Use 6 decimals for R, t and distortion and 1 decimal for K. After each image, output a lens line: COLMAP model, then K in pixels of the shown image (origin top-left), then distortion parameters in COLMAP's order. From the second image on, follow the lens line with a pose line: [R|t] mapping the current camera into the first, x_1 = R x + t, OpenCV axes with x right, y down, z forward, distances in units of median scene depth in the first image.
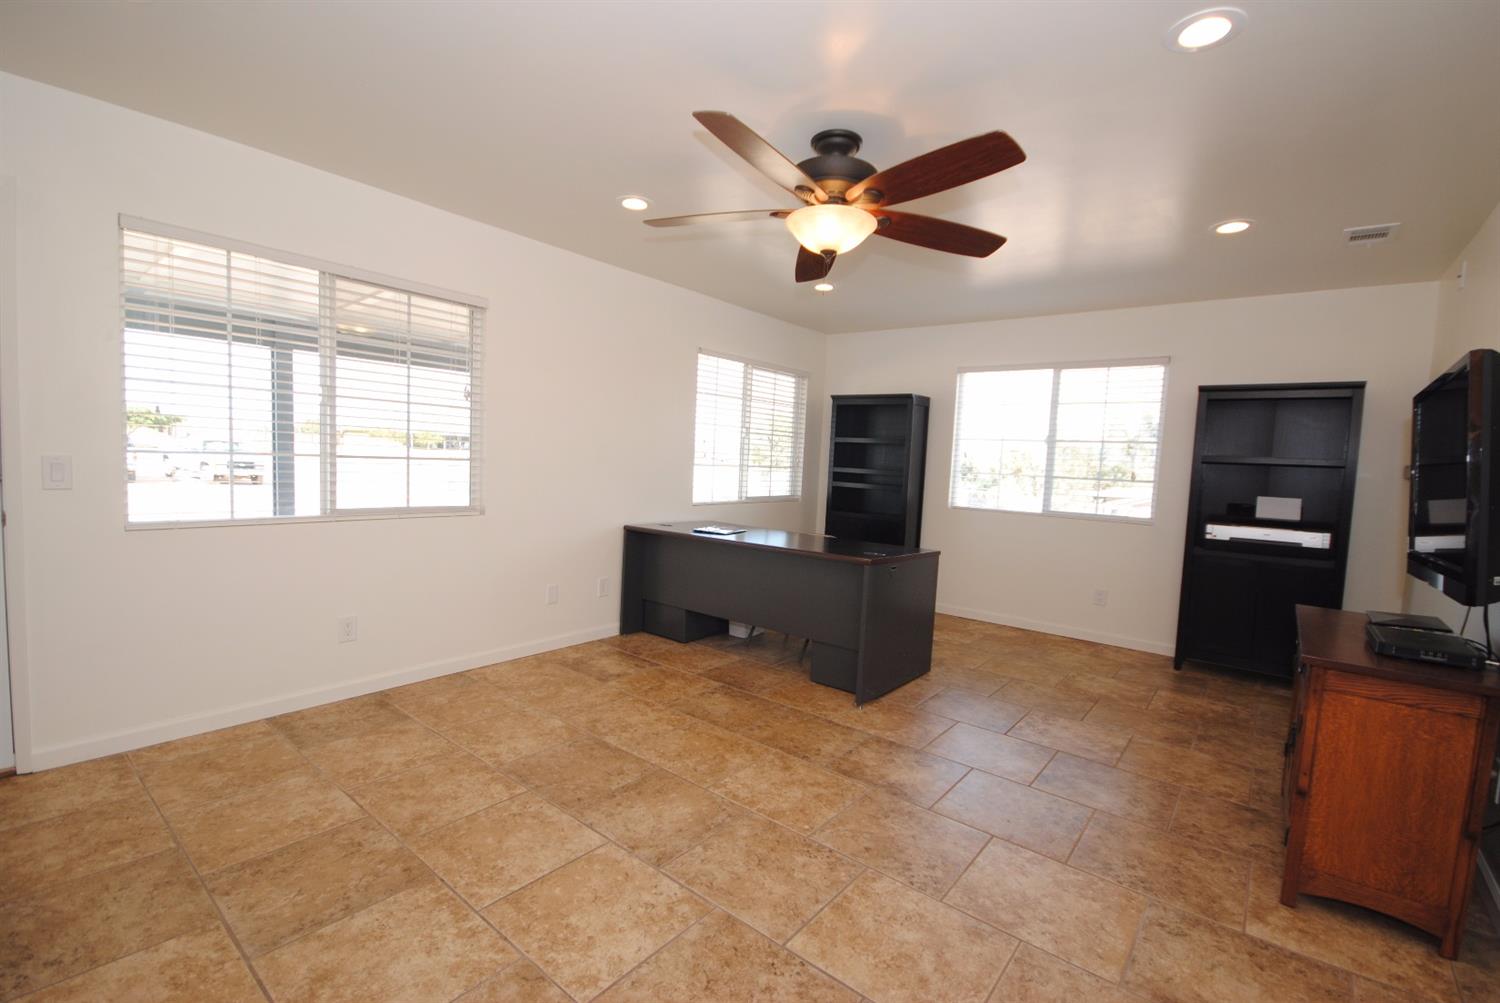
lens RADIAL K [[660.5, 0, 735.7], [0, 660.5, 498.3], [0, 0, 1]] dist [0.011758, -0.010477]
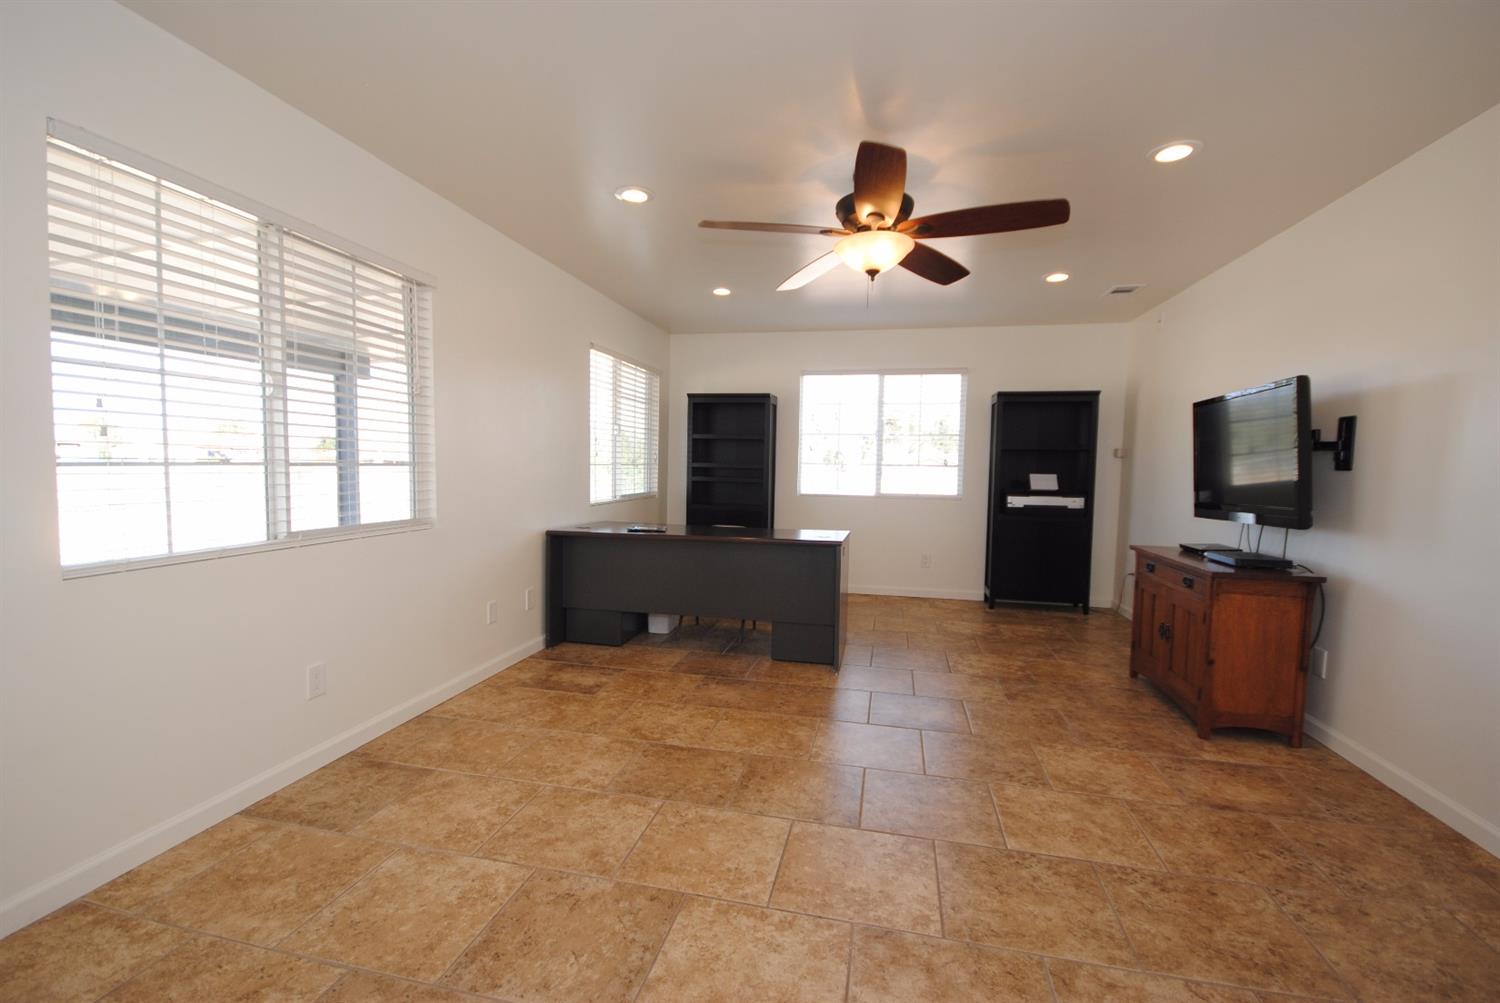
lens RADIAL K [[660.5, 0, 745.8], [0, 660.5, 501.1], [0, 0, 1]] dist [0.011758, -0.010477]
pose [[0.896198, -0.055068, 0.440223, -0.441019], [0.050672, 0.998479, 0.021744, -0.008480], [-0.440750, 0.002820, 0.897625, 0.058134]]
